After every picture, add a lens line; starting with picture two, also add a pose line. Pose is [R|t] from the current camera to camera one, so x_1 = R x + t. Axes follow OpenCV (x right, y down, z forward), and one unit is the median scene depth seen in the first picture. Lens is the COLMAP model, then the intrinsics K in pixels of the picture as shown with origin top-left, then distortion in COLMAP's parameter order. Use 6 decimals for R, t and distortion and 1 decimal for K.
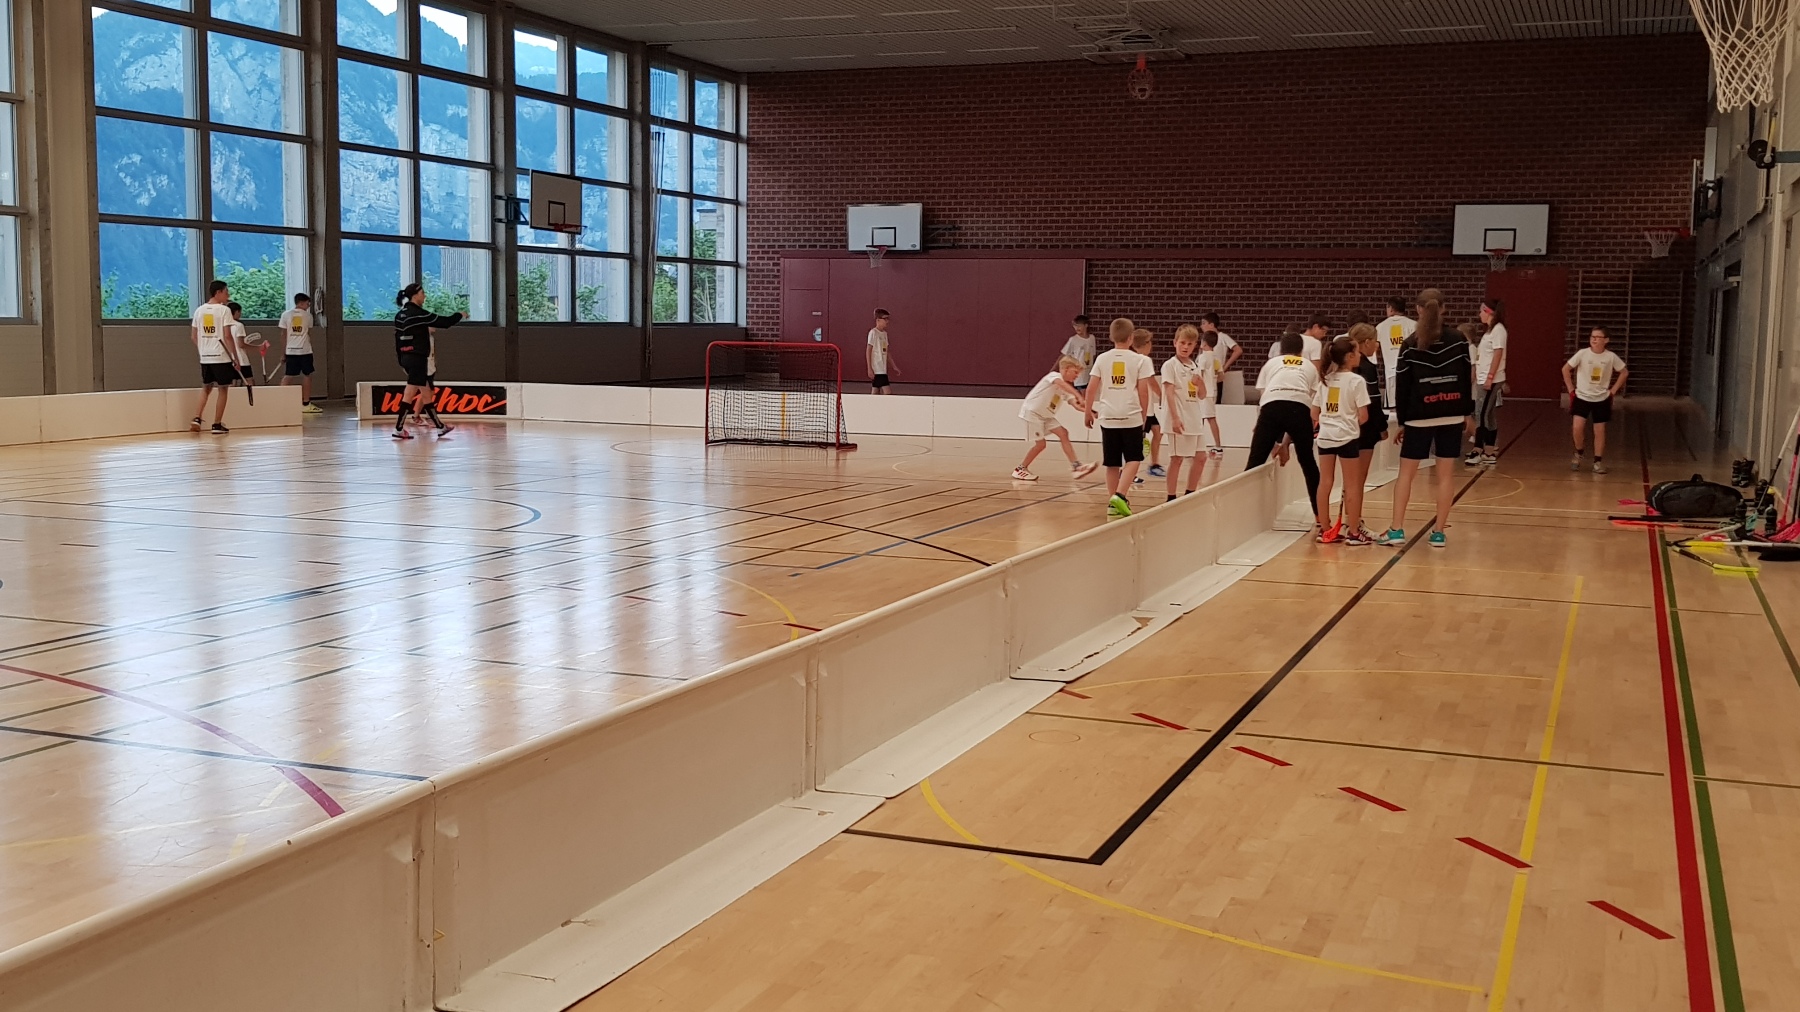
lens RADIAL K [[1735.2, 0, 899.3], [0, 1735.2, 504.7], [0, 0, 1]] dist [-0.072863, 0.000000]
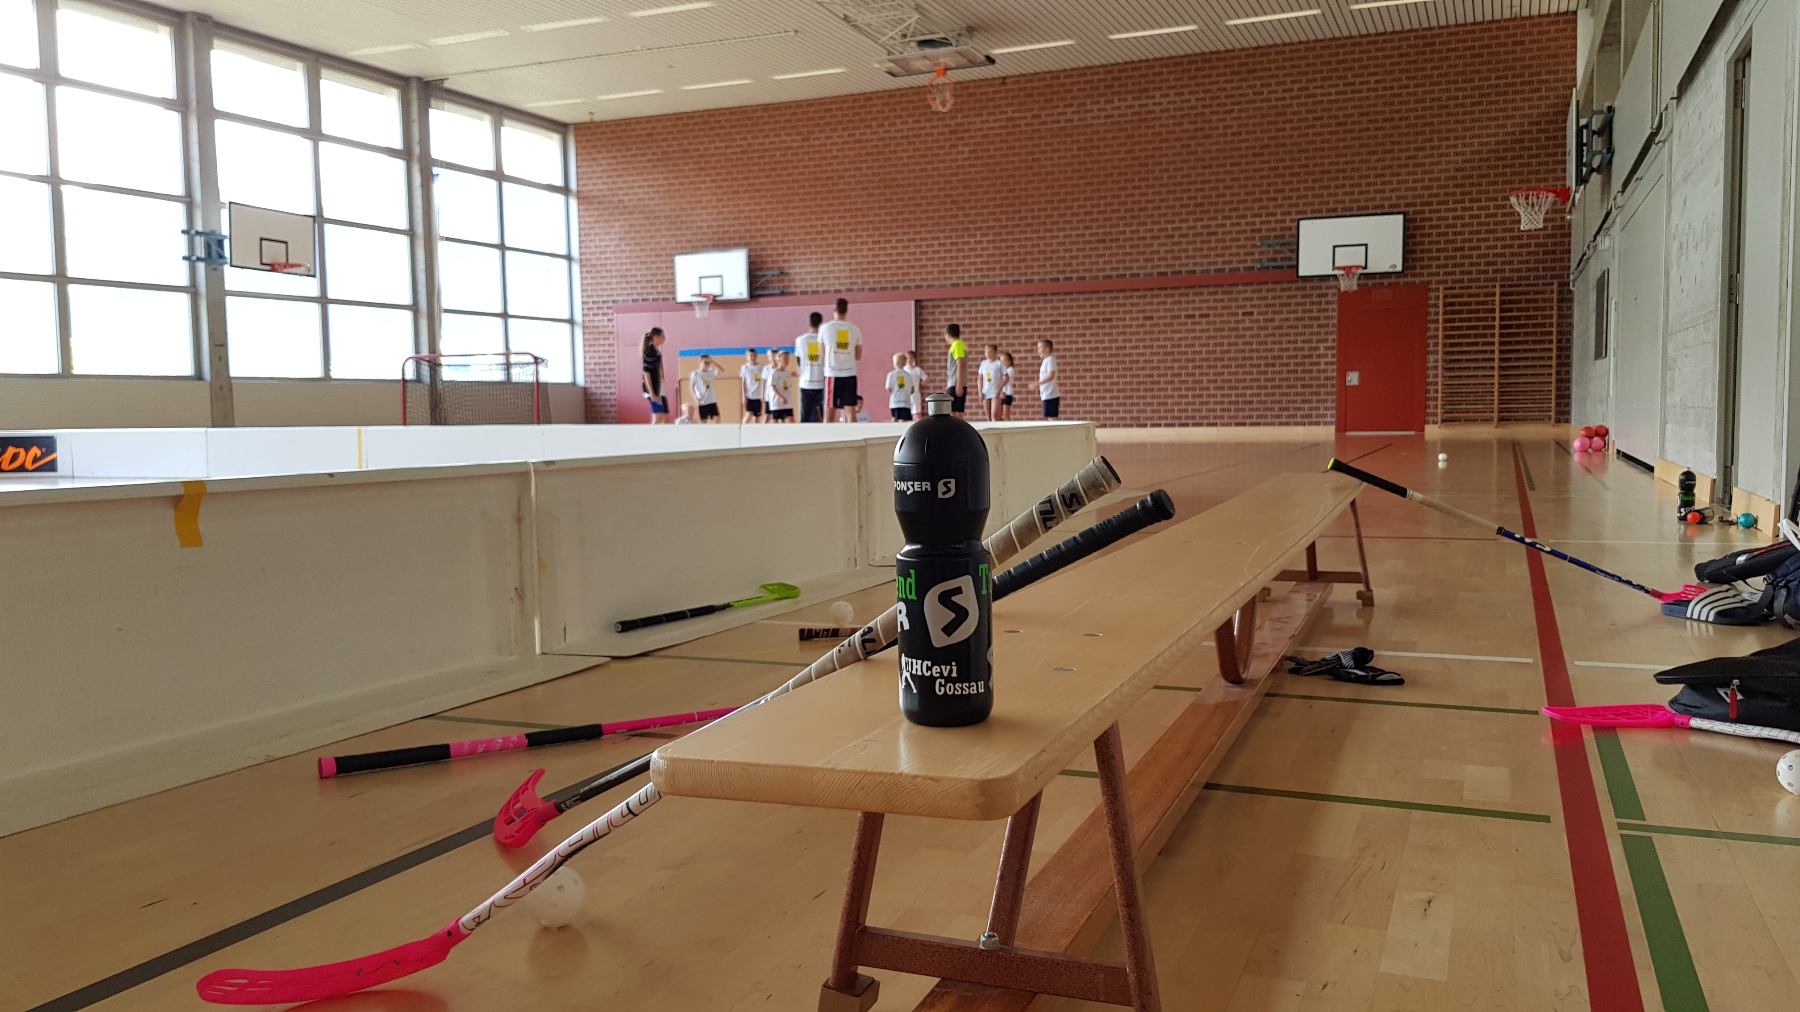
lens RADIAL K [[1435.9, 0, 901.9], [0, 1435.9, 508.3], [0, 0, 1]] dist [-0.047735, -0.014567]
pose [[0.999446, -0.024917, -0.022068, 0.124546], [0.024113, 0.999061, -0.036006, -0.001355], [0.022944, 0.035454, 0.999108, 0.244668]]
